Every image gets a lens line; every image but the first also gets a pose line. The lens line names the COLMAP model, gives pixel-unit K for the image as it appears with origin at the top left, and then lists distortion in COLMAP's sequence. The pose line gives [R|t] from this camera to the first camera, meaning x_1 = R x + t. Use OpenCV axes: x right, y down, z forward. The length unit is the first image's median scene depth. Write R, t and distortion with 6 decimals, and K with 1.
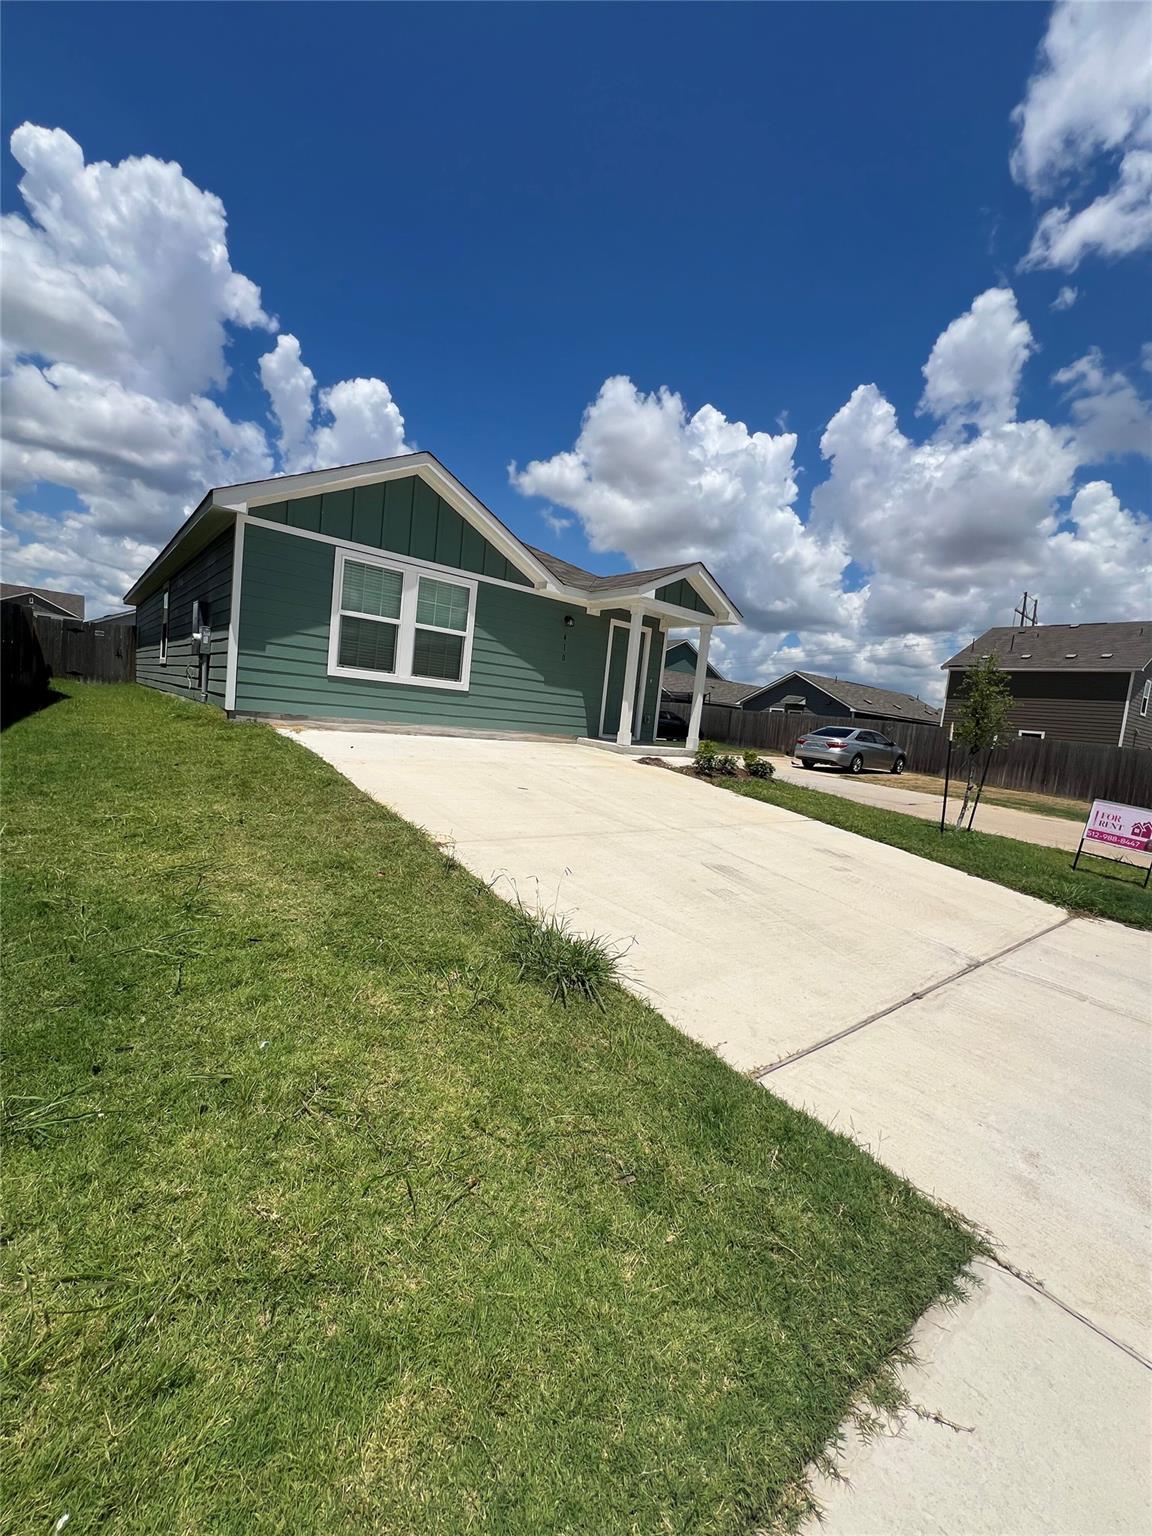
lens RADIAL K [[618.3, 0, 579.8], [0, 618.3, 767.1], [0, 0, 1]] dist [-0.000839, -0.000190]
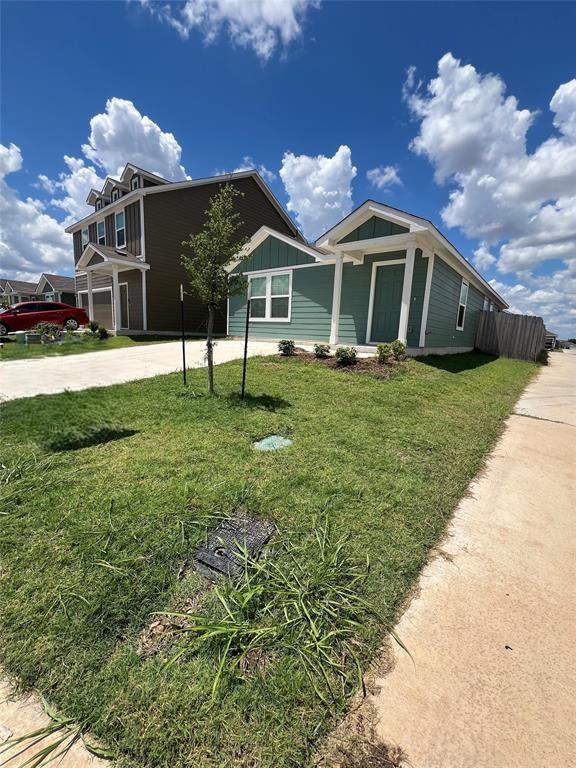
lens RADIAL K [[309.1, 0, 289.9], [0, 309.1, 383.5], [0, 0, 1]] dist [-0.000839, -0.000190]
pose [[0.210415, 0.059410, -0.975805, 0.900381], [-0.109770, 0.993275, 0.036804, 0.050629], [0.971430, 0.099370, 0.215522, 0.813371]]
